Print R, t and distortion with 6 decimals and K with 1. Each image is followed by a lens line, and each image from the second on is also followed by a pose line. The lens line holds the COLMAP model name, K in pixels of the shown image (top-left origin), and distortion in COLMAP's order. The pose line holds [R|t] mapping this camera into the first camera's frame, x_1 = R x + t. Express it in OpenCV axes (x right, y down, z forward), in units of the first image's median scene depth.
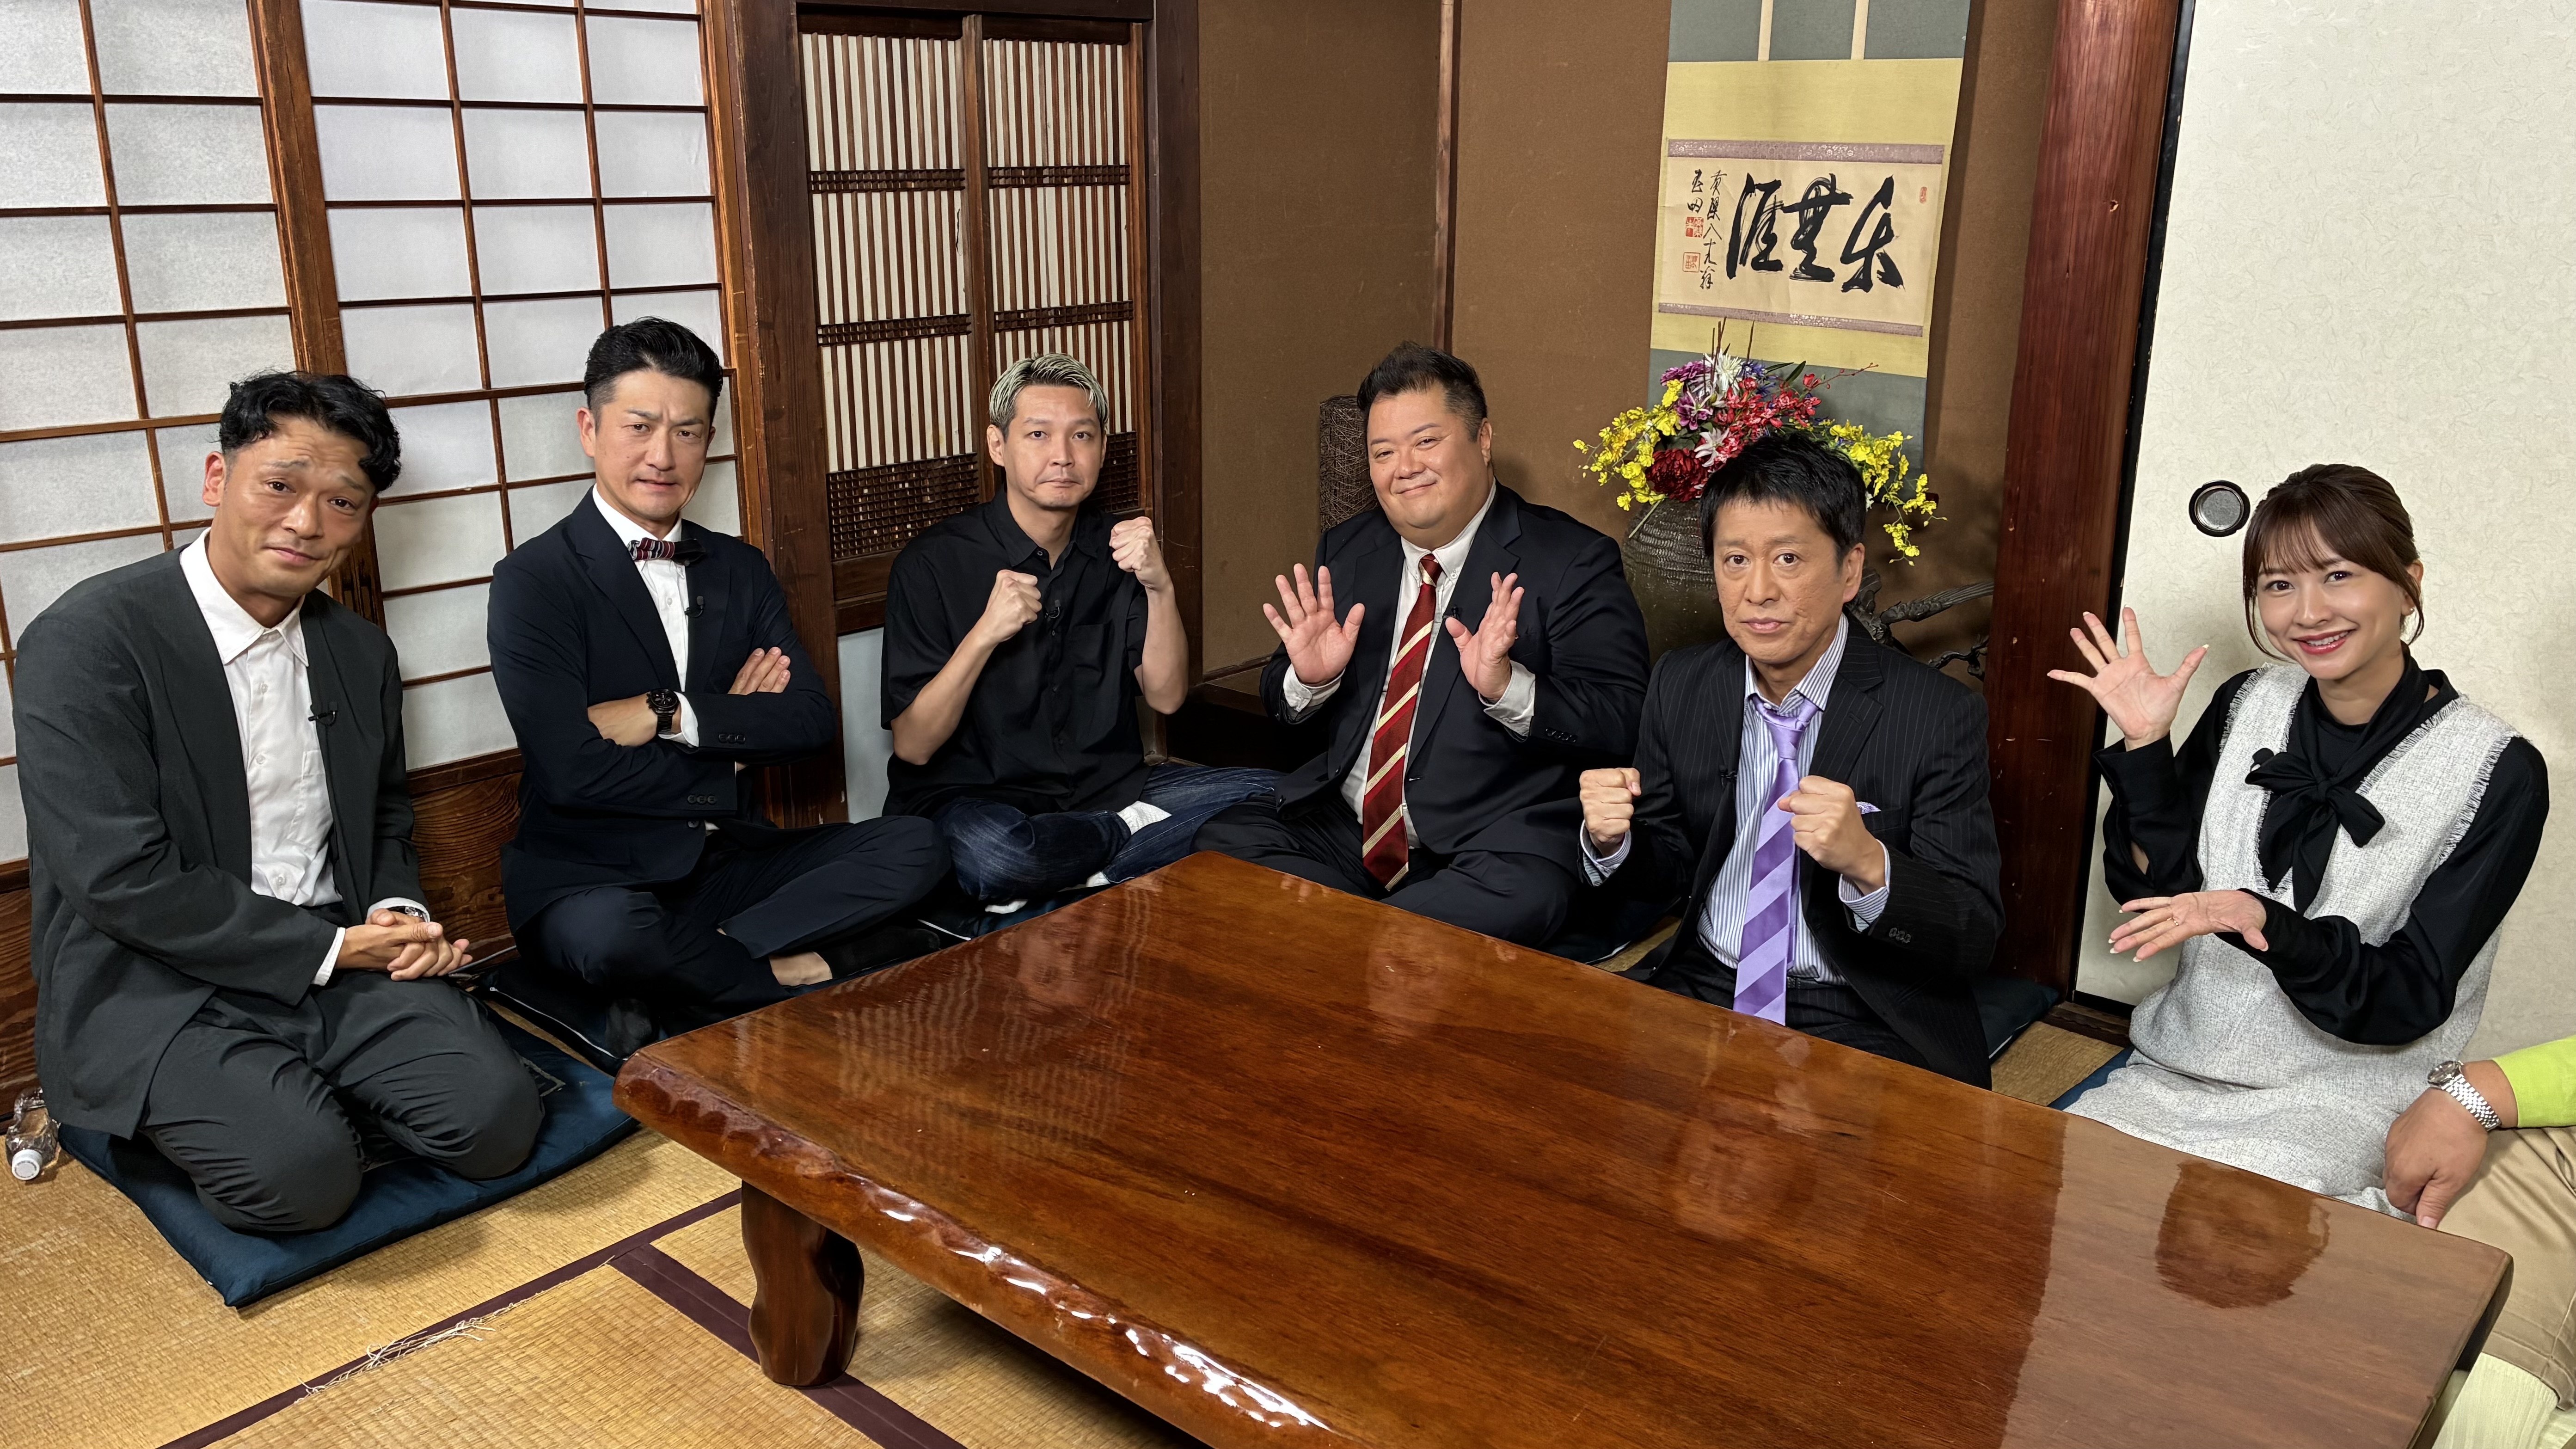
lens RADIAL K [[1983.6, 0, 1291.5], [0, 1983.6, 701.3], [0, 0, 1]] dist [-0.005344, -0.009724]
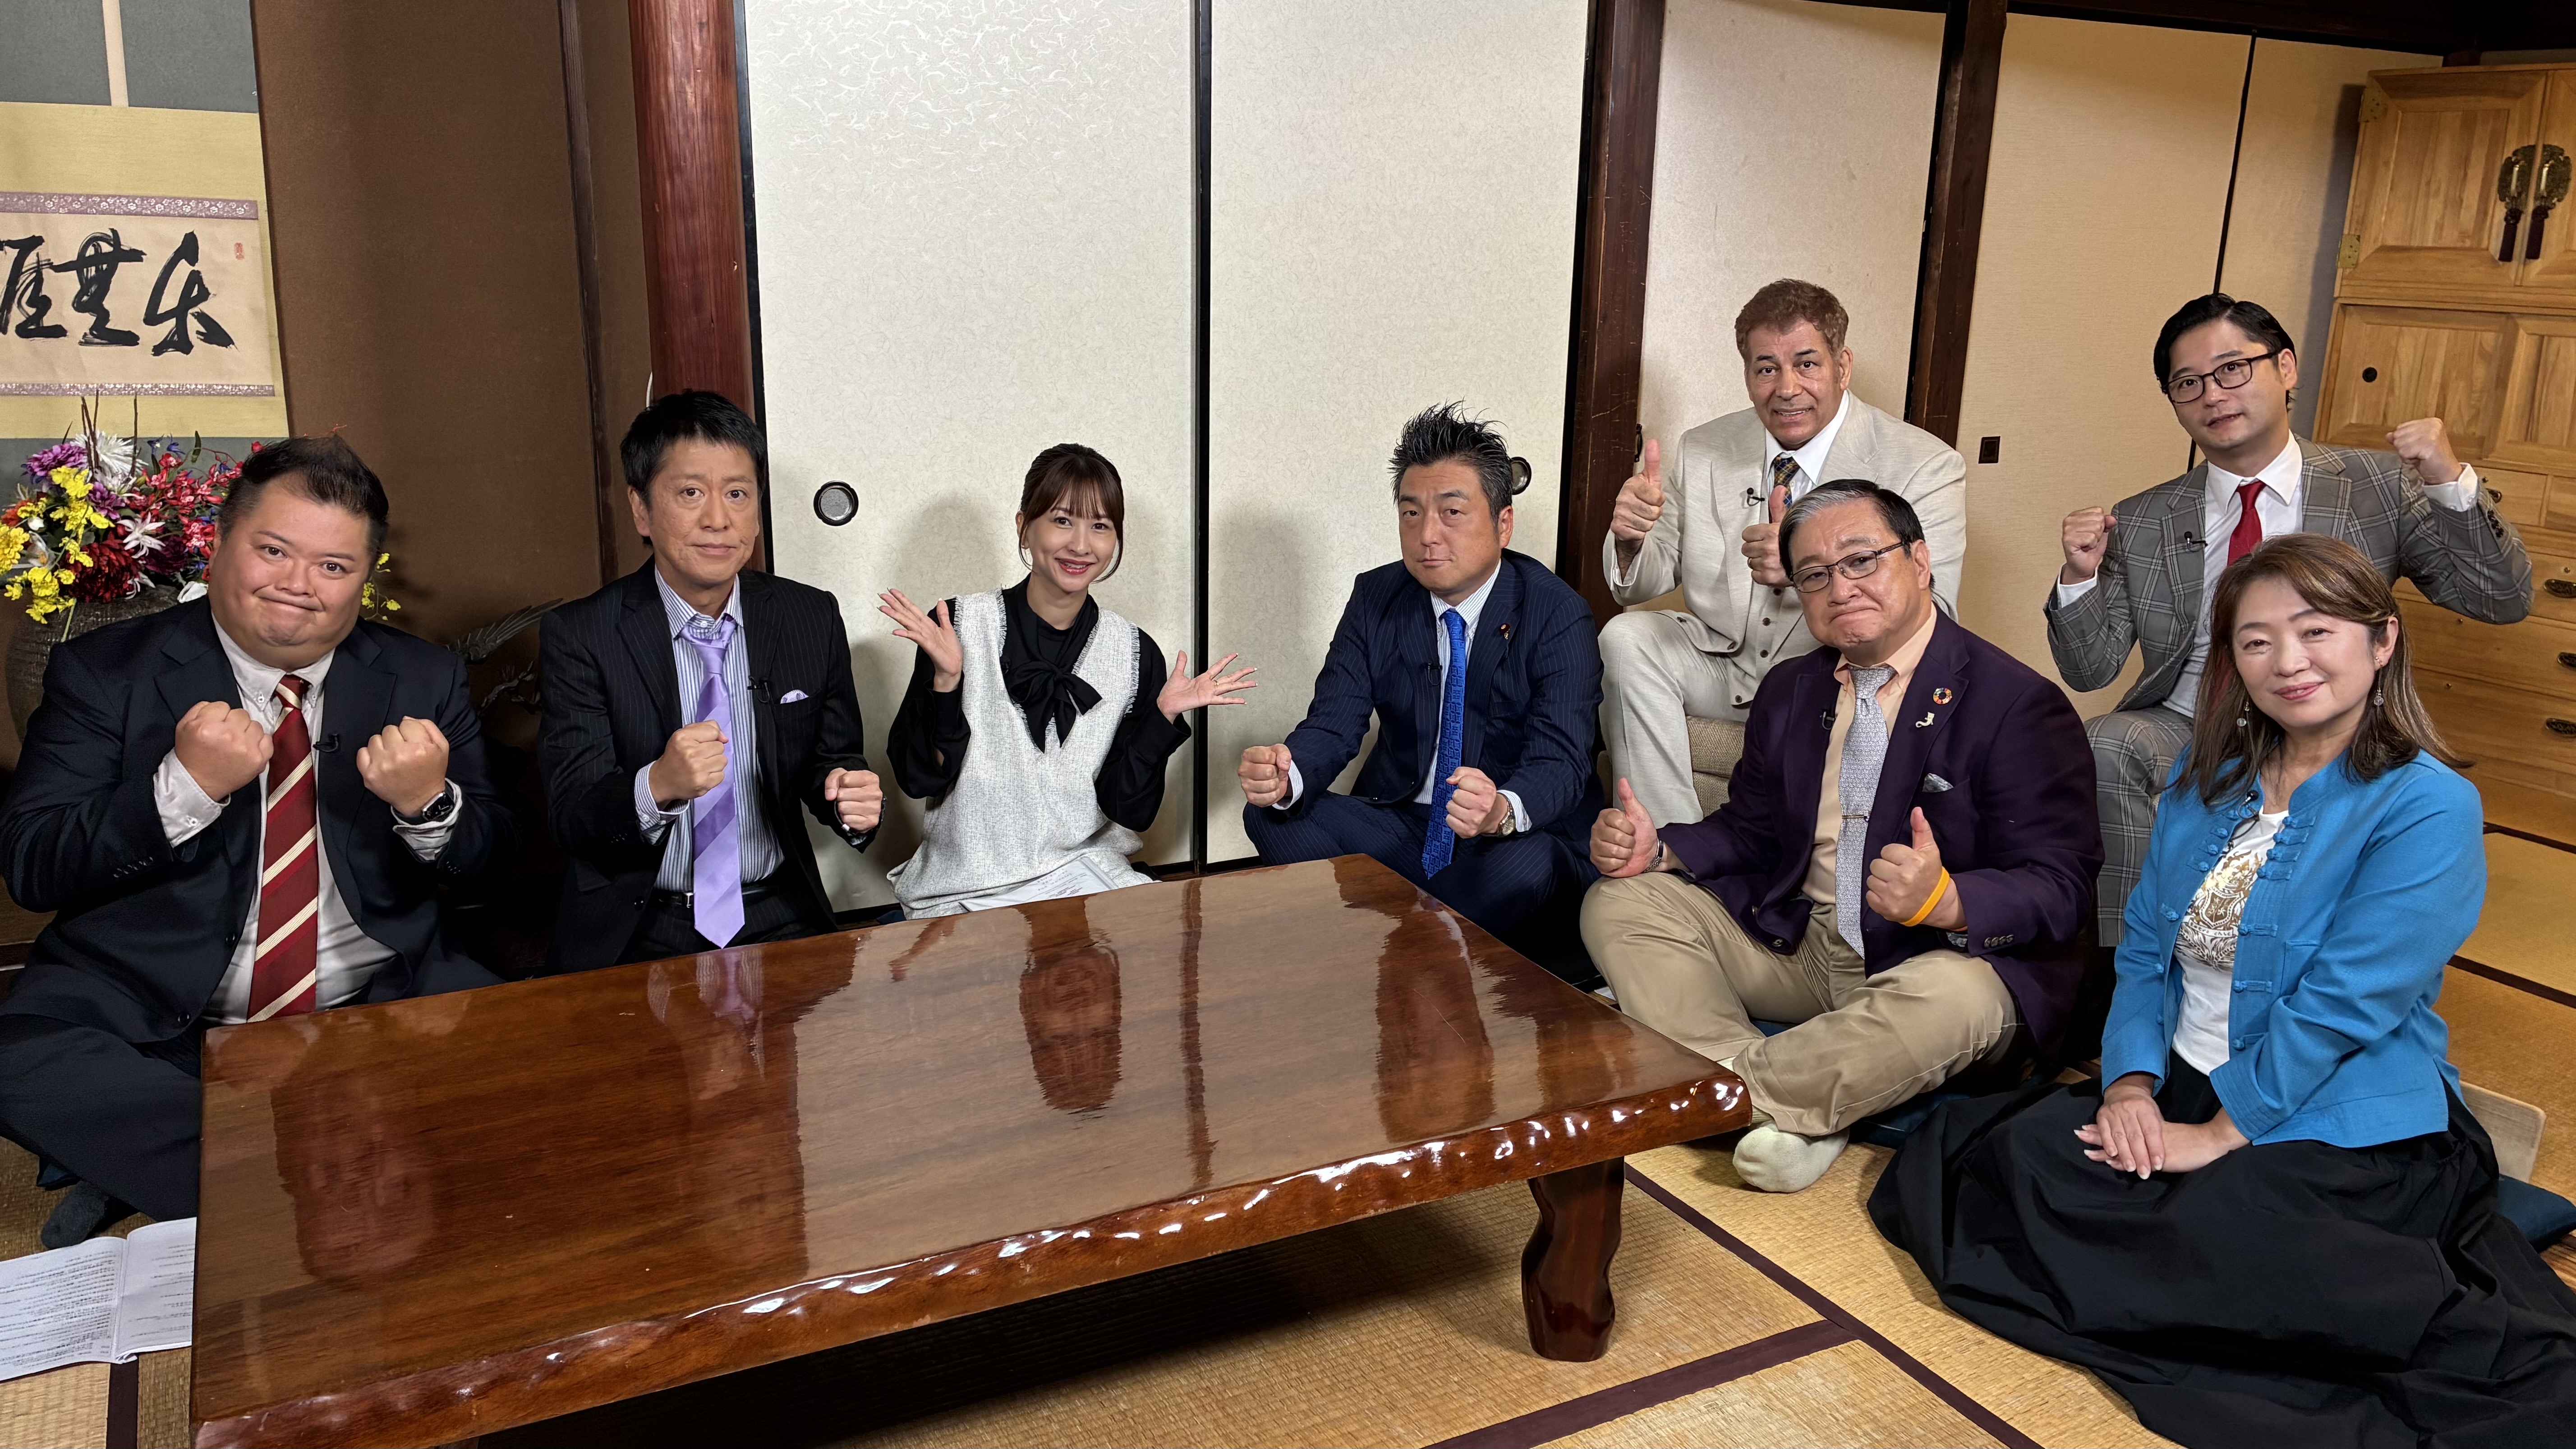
lens RADIAL K [[1986.6, 0, 1288.0], [0, 1986.6, 724.5], [0, 0, 1]] dist [0.003885, 0.001586]
pose [[0.339684, -0.227751, 0.912548, -0.429177], [0.229529, 0.960977, 0.154399, -0.062082], [-0.912103, 0.157009, 0.378705, 0.186894]]
